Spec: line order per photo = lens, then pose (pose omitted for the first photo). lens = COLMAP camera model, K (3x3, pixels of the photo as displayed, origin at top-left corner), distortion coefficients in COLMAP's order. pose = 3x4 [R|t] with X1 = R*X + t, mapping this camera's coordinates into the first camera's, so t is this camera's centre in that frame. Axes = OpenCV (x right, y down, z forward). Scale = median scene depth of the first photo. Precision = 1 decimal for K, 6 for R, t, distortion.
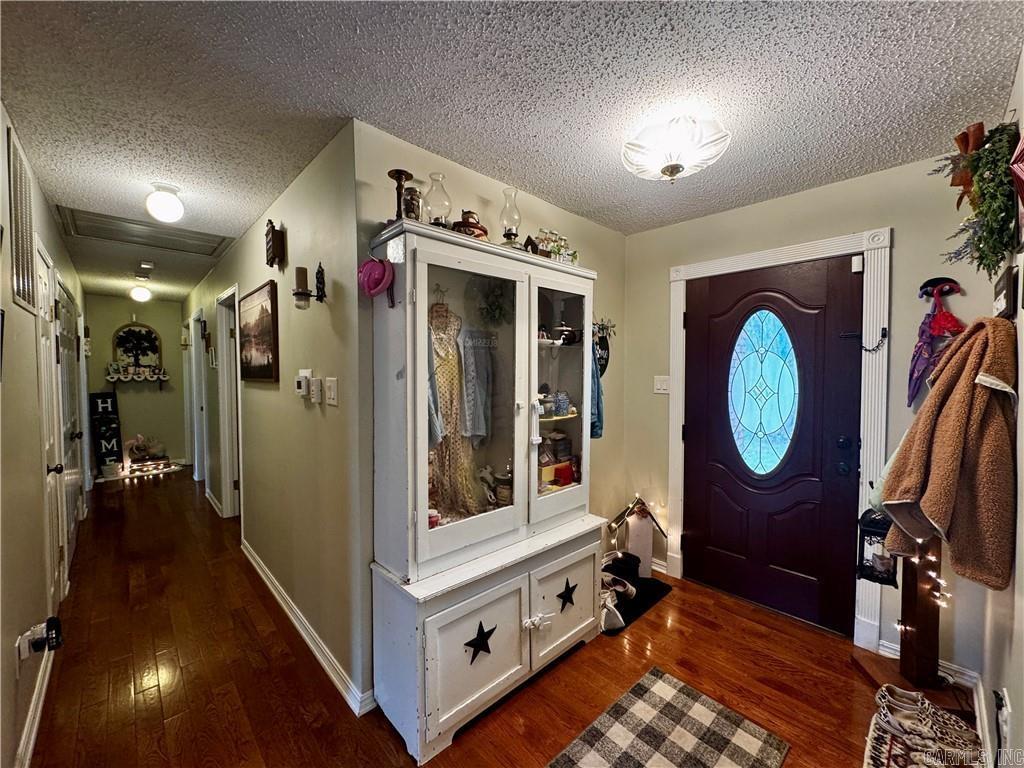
lens RADIAL K [[408.9, 0, 511.6], [0, 408.9, 387.9], [0, 0, 1]] dist [-0.002632, 0.000083]
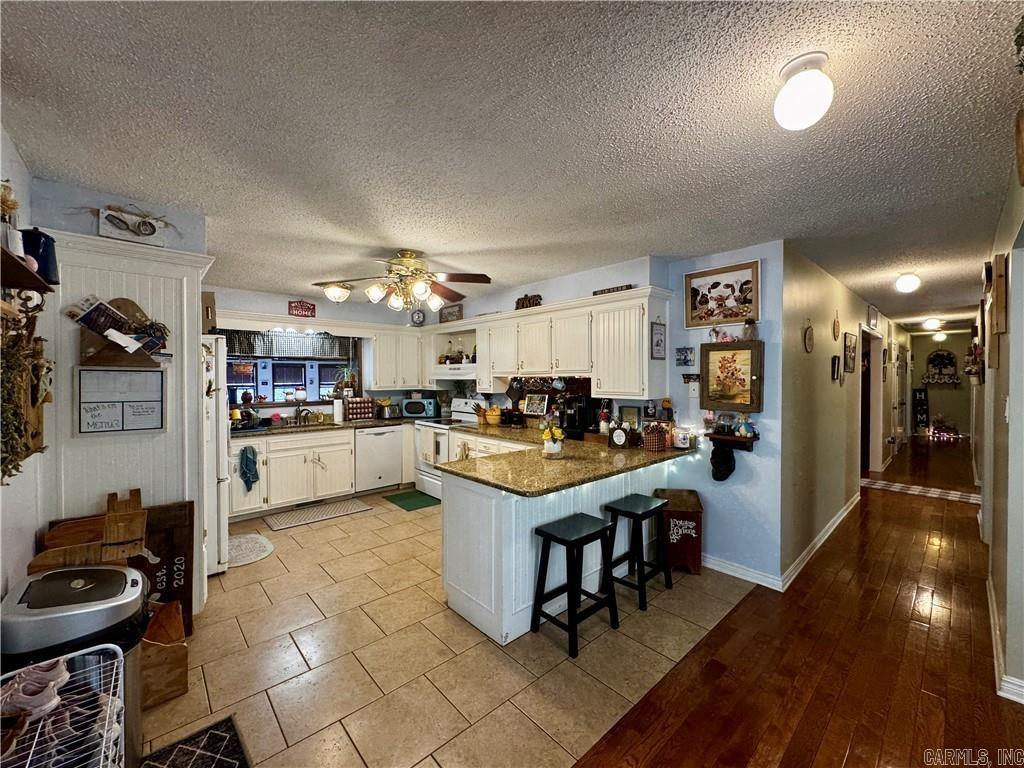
lens RADIAL K [[408.9, 0, 511.3], [0, 408.9, 381.3], [0, 0, 1]] dist [-0.002632, 0.000083]
pose [[-0.028269, 0.012877, -0.999517, 0.884265], [-0.041000, 0.999061, 0.014030, 0.026964], [0.998759, 0.041377, -0.027714, -0.788748]]
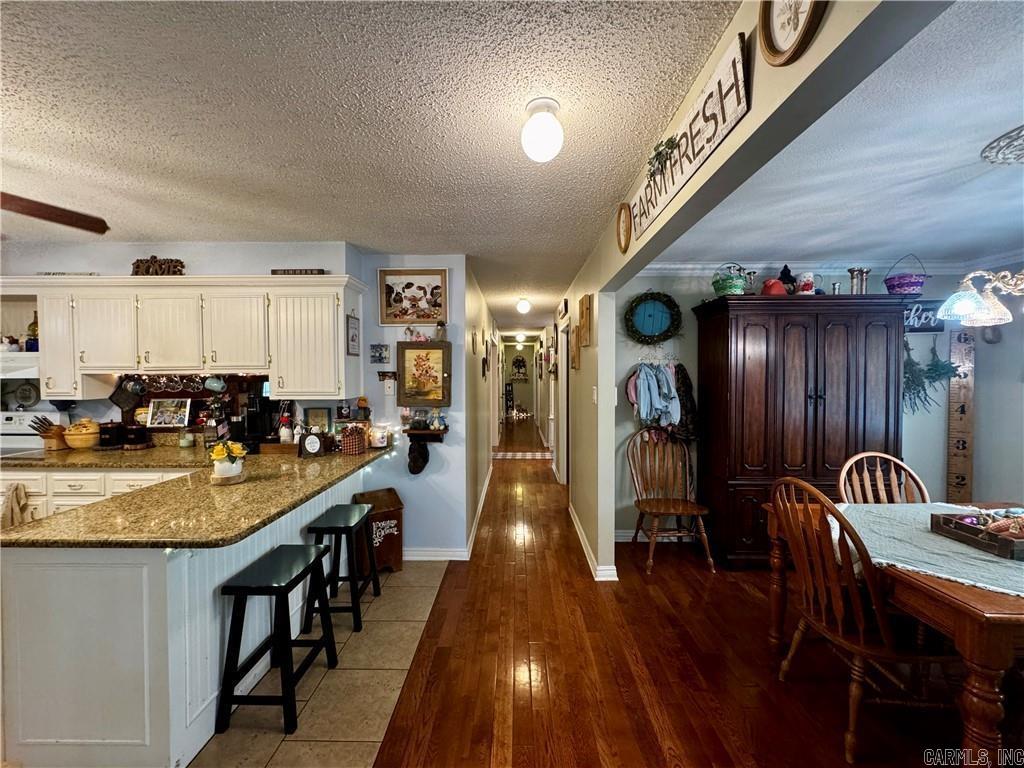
lens RADIAL K [[408.9, 0, 507.9], [0, 408.9, 381.8], [0, 0, 1]] dist [-0.002632, 0.000083]
pose [[0.715761, 0.014039, -0.698204, 0.801273], [-0.030303, 0.999481, -0.010967, 0.030950], [0.697688, 0.029007, 0.715815, -0.858409]]
